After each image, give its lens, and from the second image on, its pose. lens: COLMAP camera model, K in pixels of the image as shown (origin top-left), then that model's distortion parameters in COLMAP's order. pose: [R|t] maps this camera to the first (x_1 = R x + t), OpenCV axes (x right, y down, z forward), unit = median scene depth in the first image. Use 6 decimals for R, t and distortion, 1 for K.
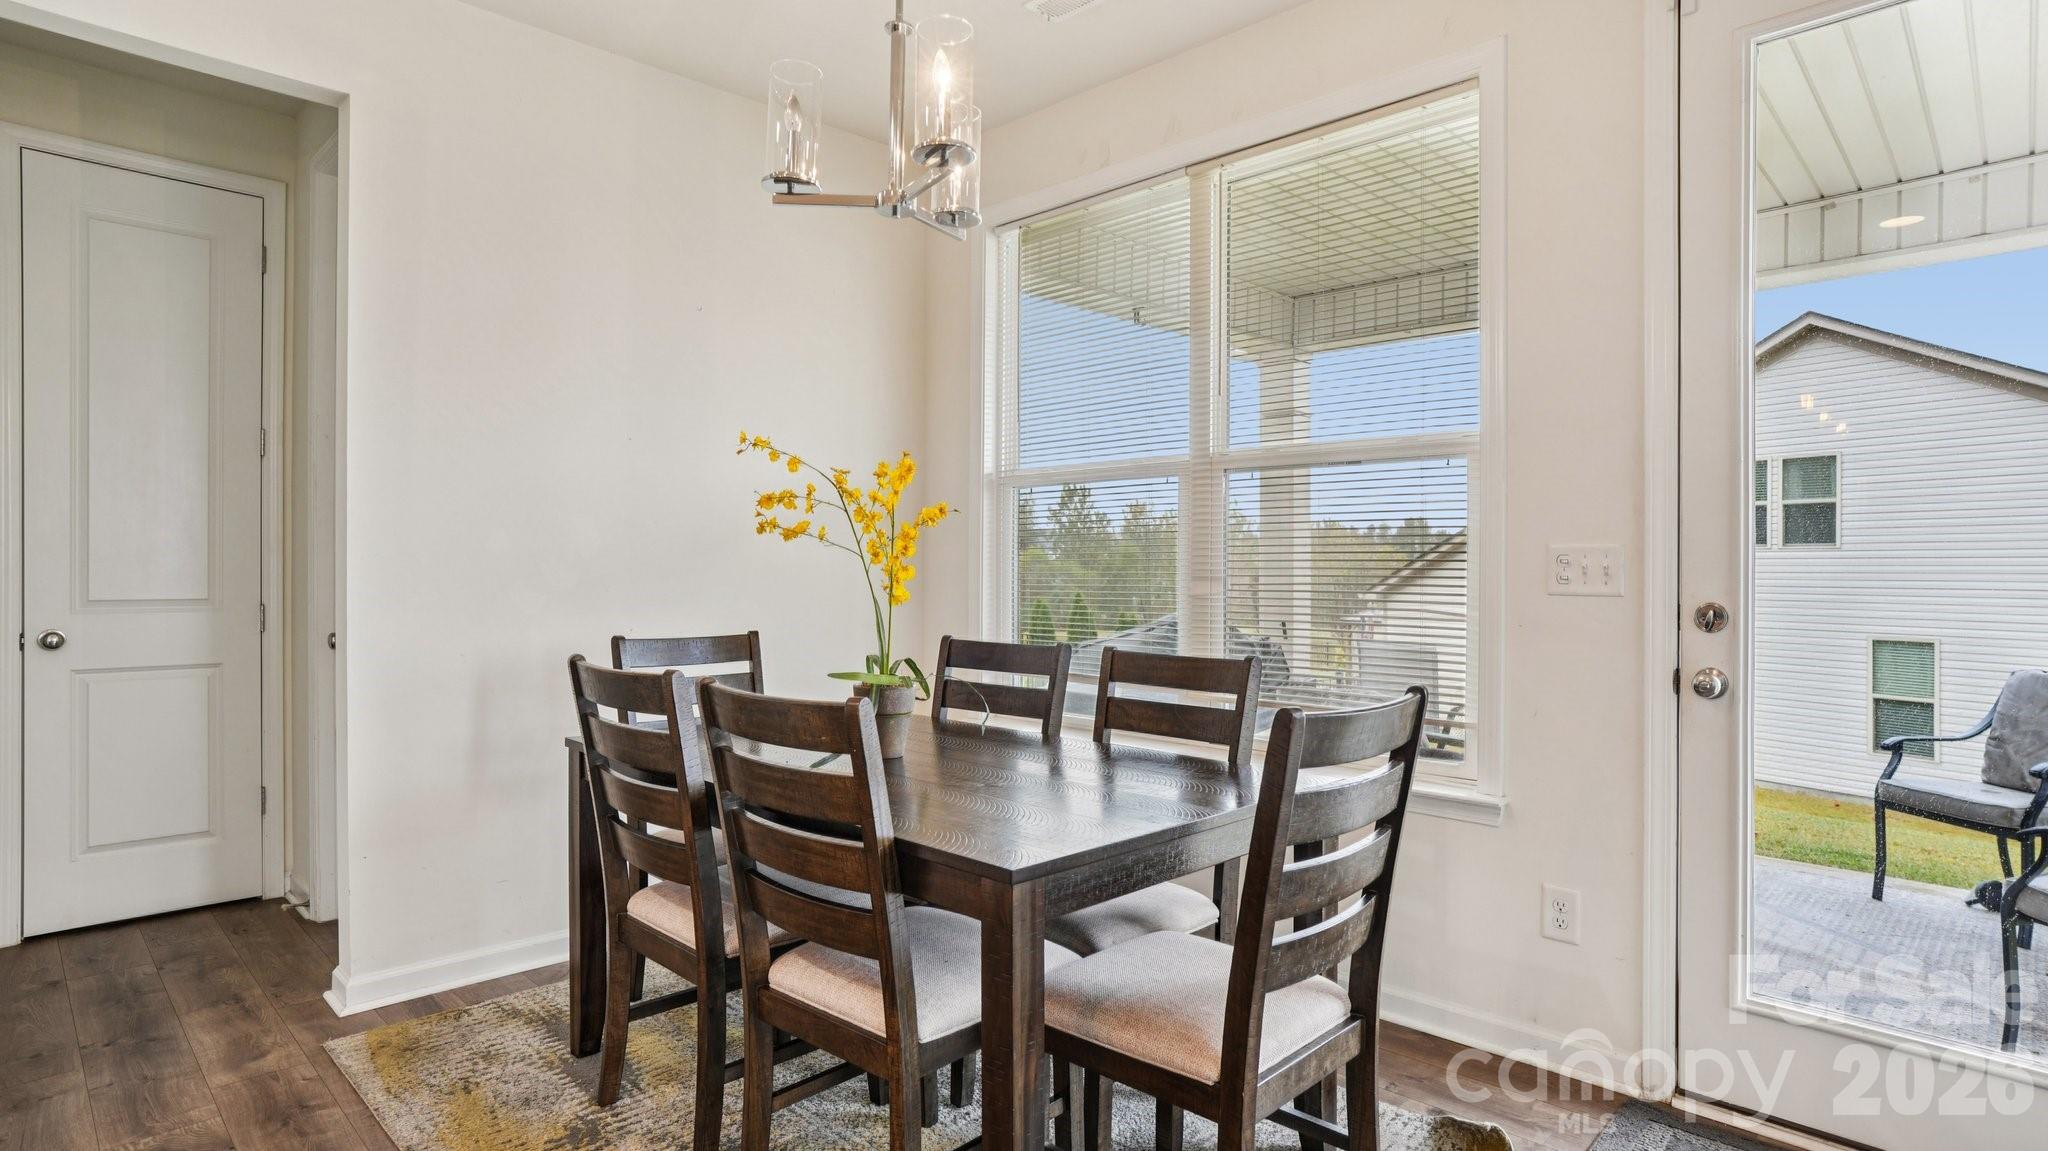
lens RADIAL K [[1012.9, 0, 1024.0], [0, 1012.9, 575.5], [0, 0, 1]] dist [-0.043696, 0.000091]
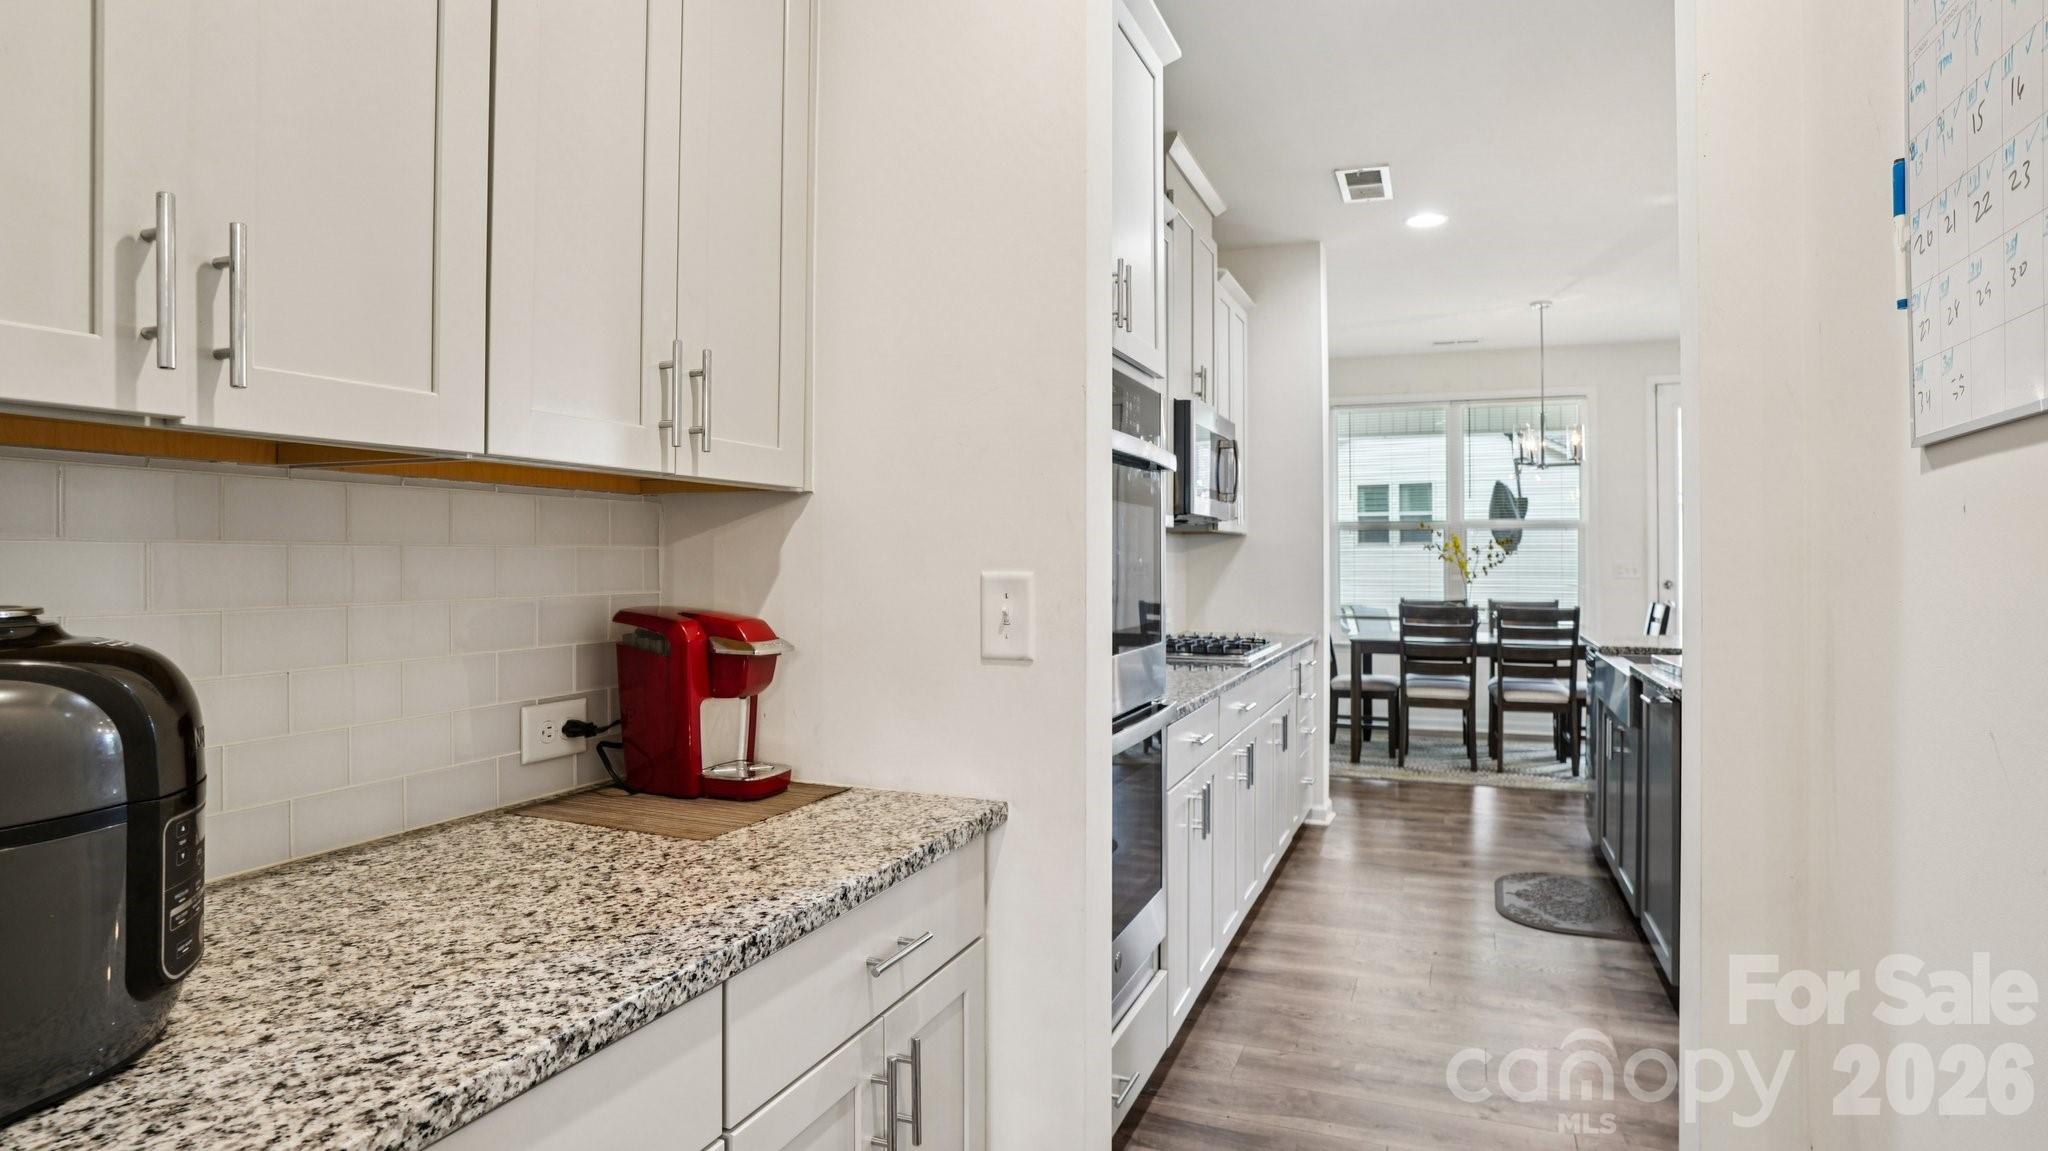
lens RADIAL K [[1063.3, 0, 1024.0], [0, 1063.3, 575.5], [0, 0, 1]] dist [-0.057086, 0.035768]
pose [[0.906967, -0.008152, 0.421122, -2.288025], [0.002566, 0.999901, 0.013831, -0.035584], [-0.421193, -0.011464, 0.906899, -1.053059]]
